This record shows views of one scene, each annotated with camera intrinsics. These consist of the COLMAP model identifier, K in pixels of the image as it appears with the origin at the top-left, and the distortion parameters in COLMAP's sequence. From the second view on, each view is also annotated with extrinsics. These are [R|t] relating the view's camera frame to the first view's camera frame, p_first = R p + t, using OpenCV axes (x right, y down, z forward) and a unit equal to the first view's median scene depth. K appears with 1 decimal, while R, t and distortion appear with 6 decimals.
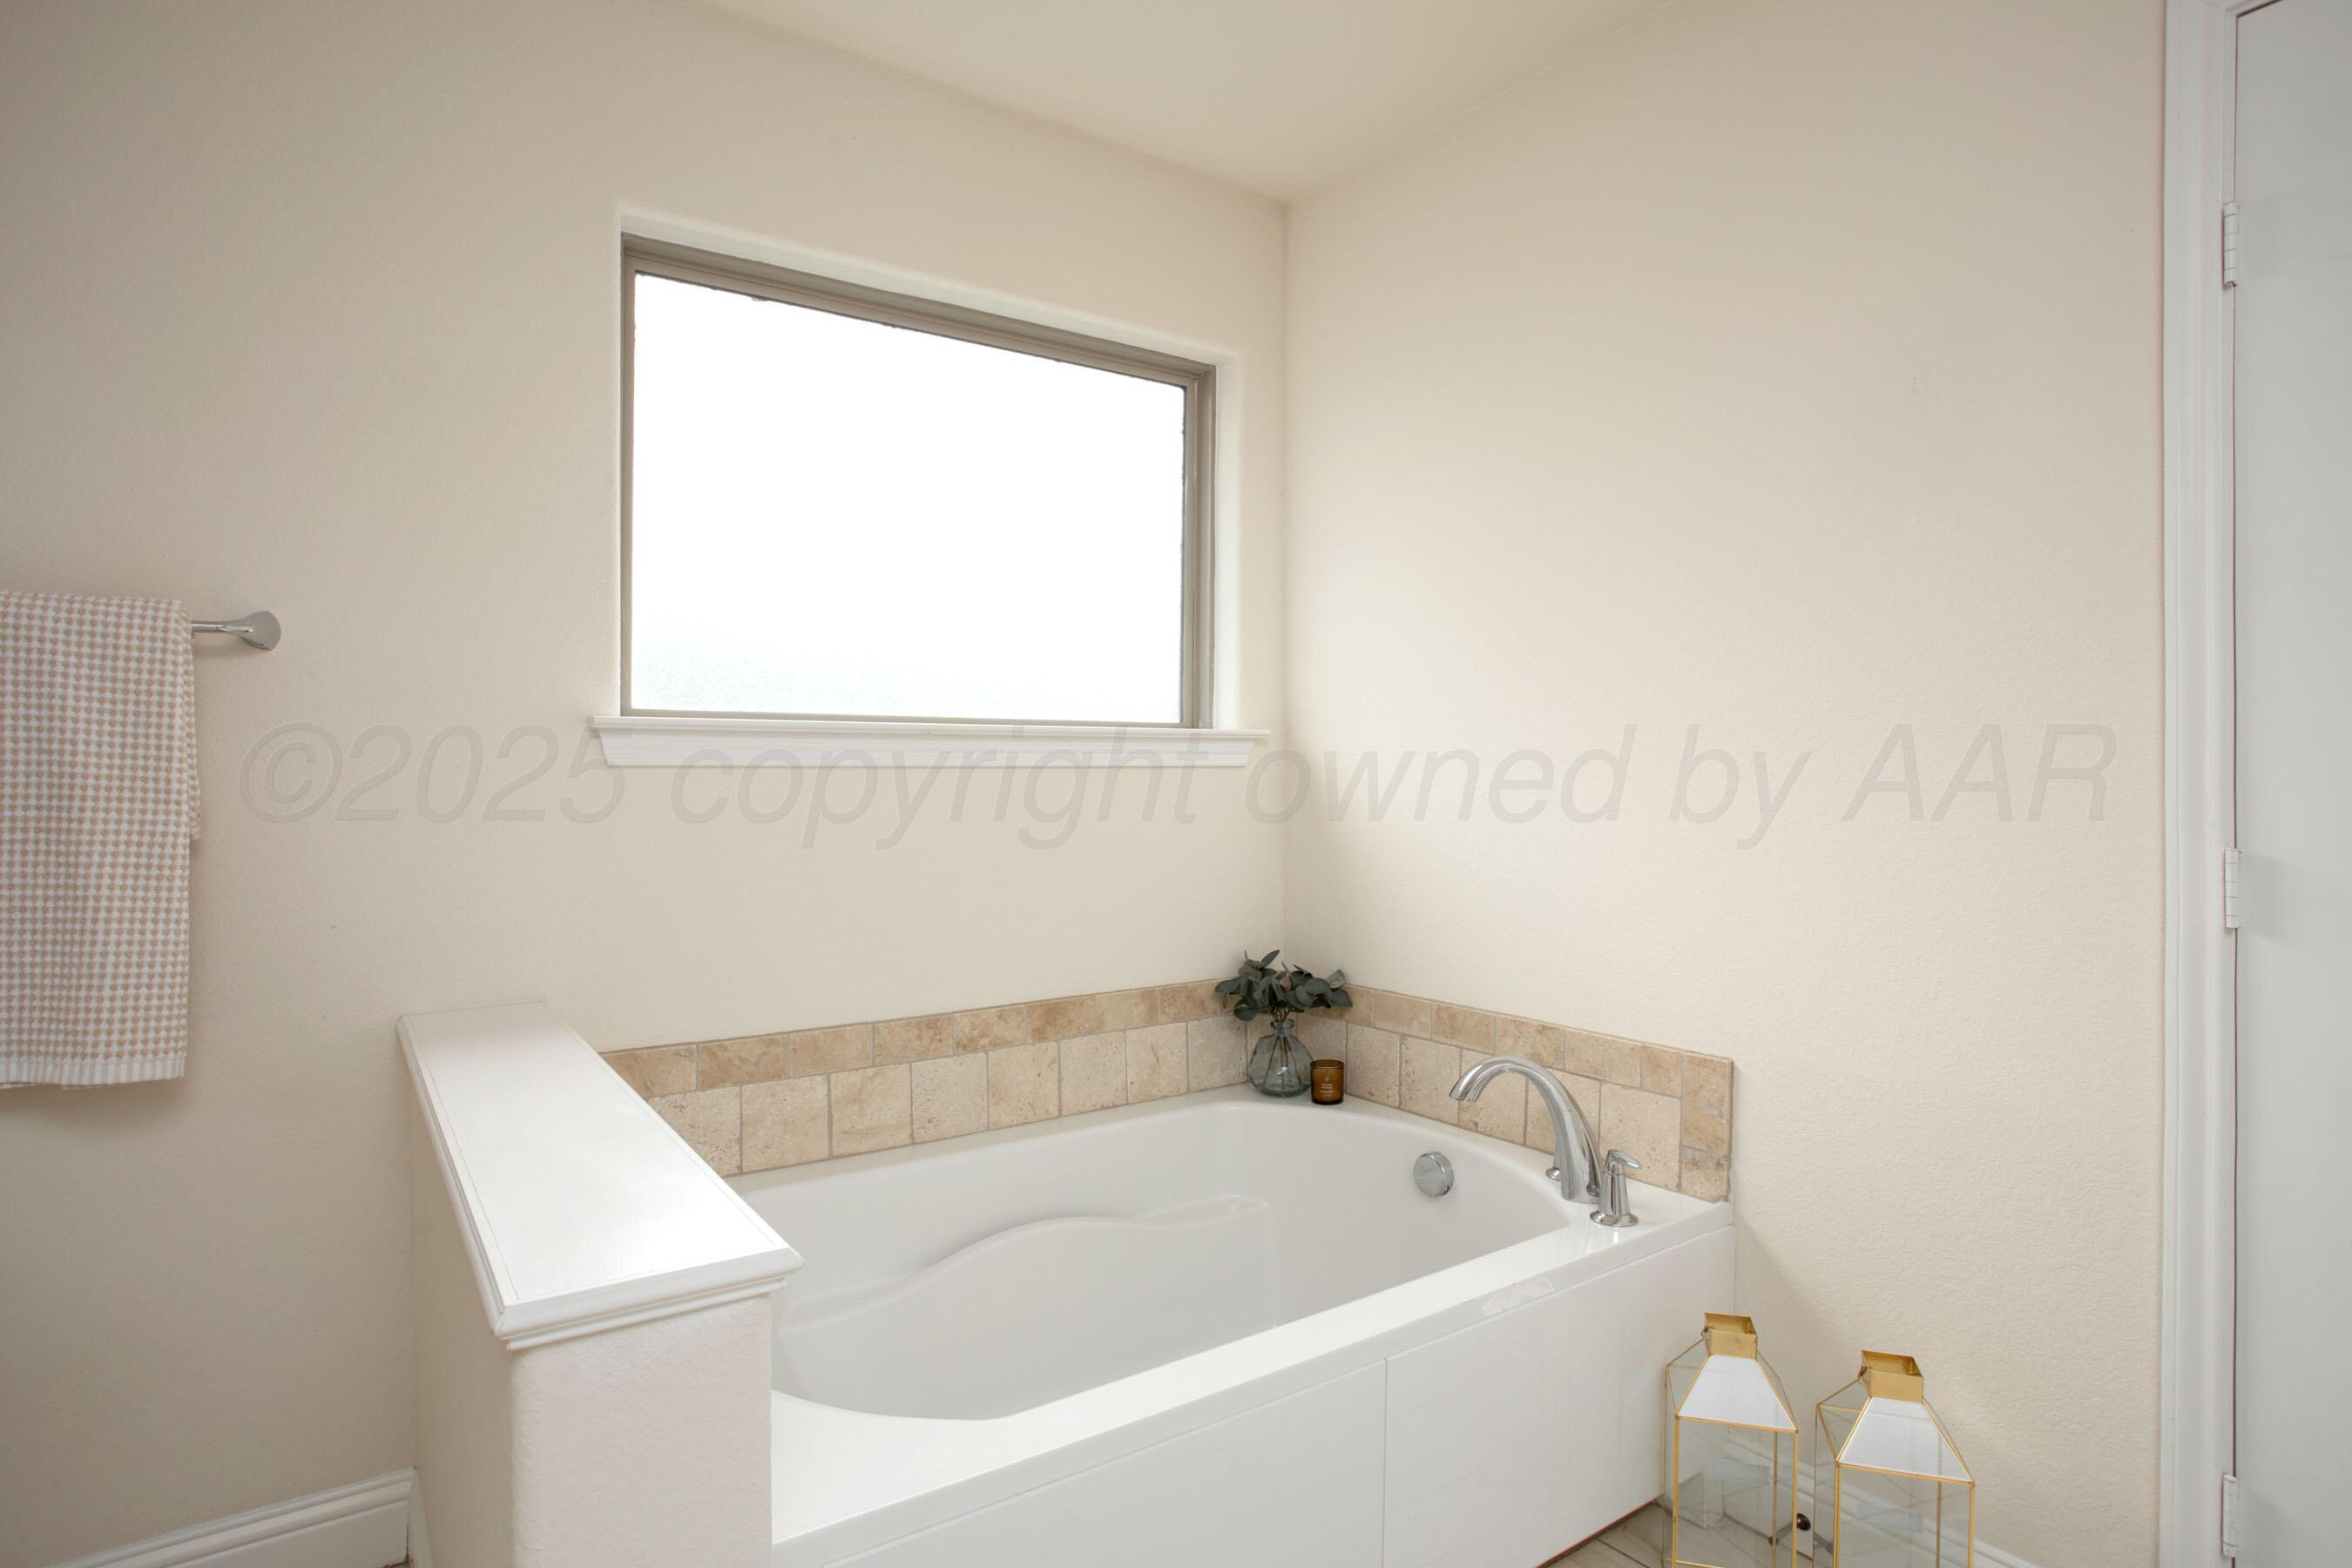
lens RADIAL K [[1285.8, 0, 1176.0], [0, 1285.8, 779.2], [0, 0, 1]] dist [-0.015496, 0.002306]
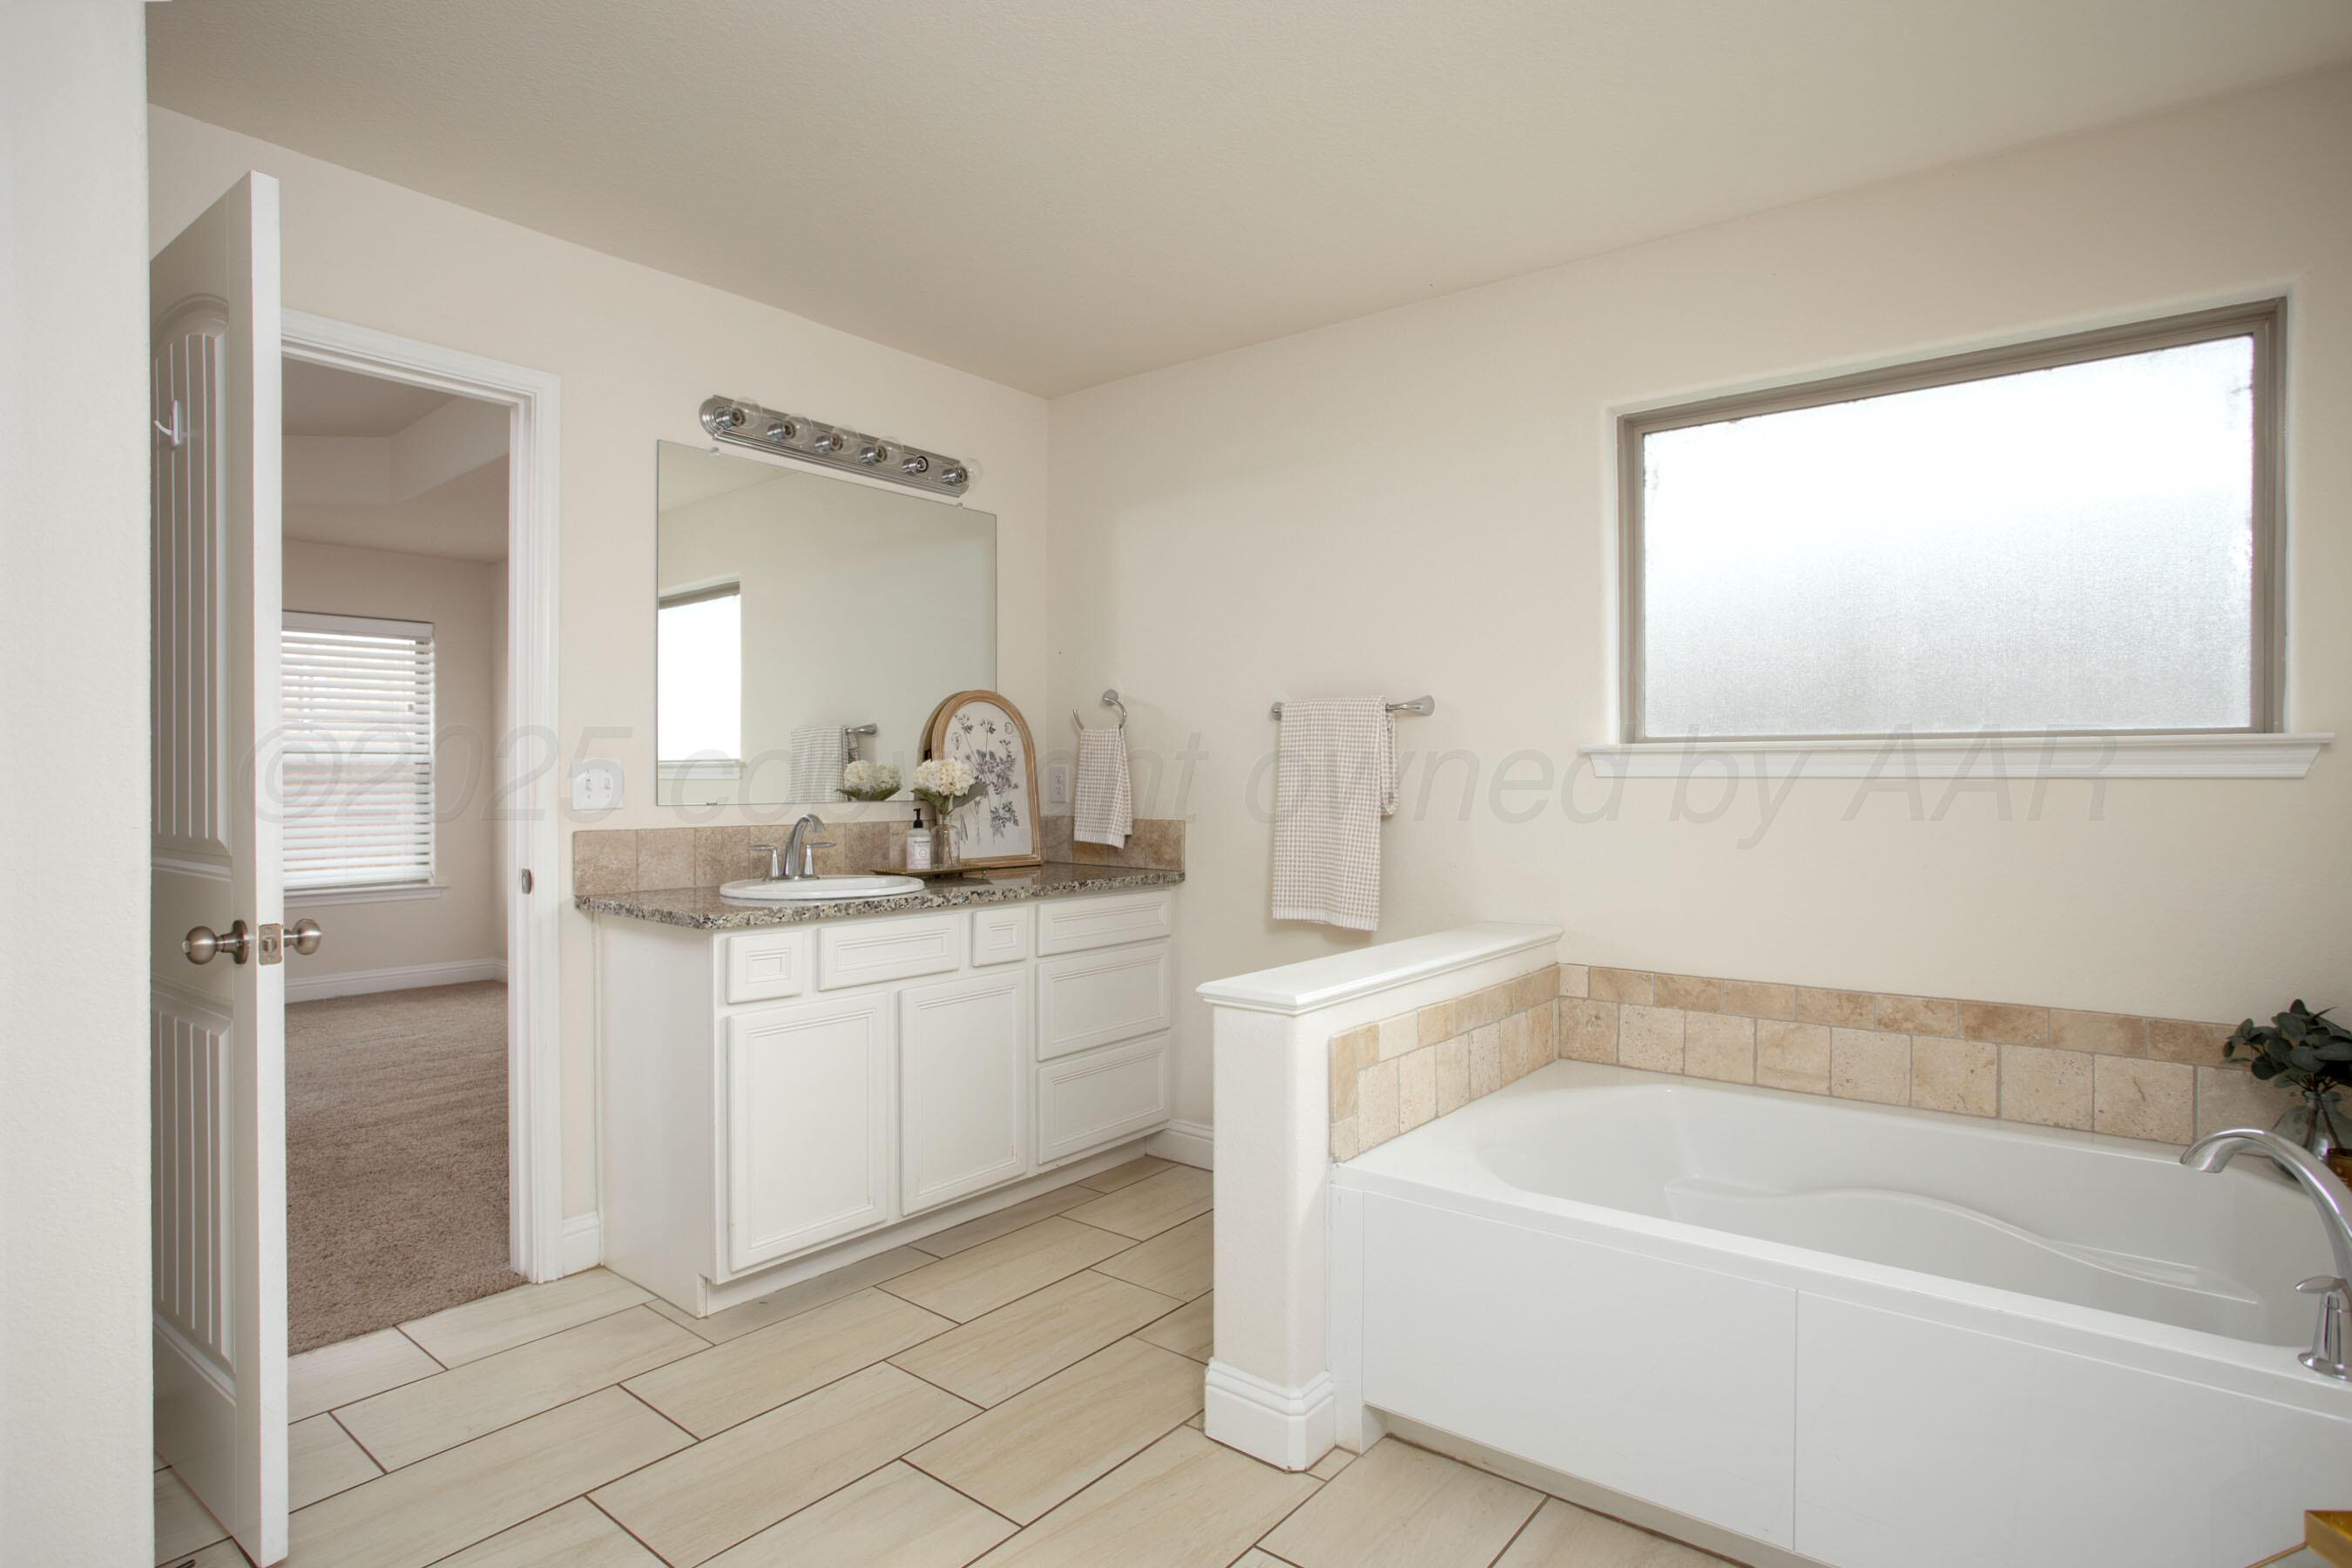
lens RADIAL K [[1194.1, 0, 1177.5], [0, 1194.1, 782.7], [0, 0, 1]] dist [-0.017144, 0.002665]
pose [[0.292844, 0.003715, -0.956153, 0.642131], [-0.011663, 0.999932, 0.000312, 0.001859], [0.956089, 0.011060, 0.292868, 0.096195]]
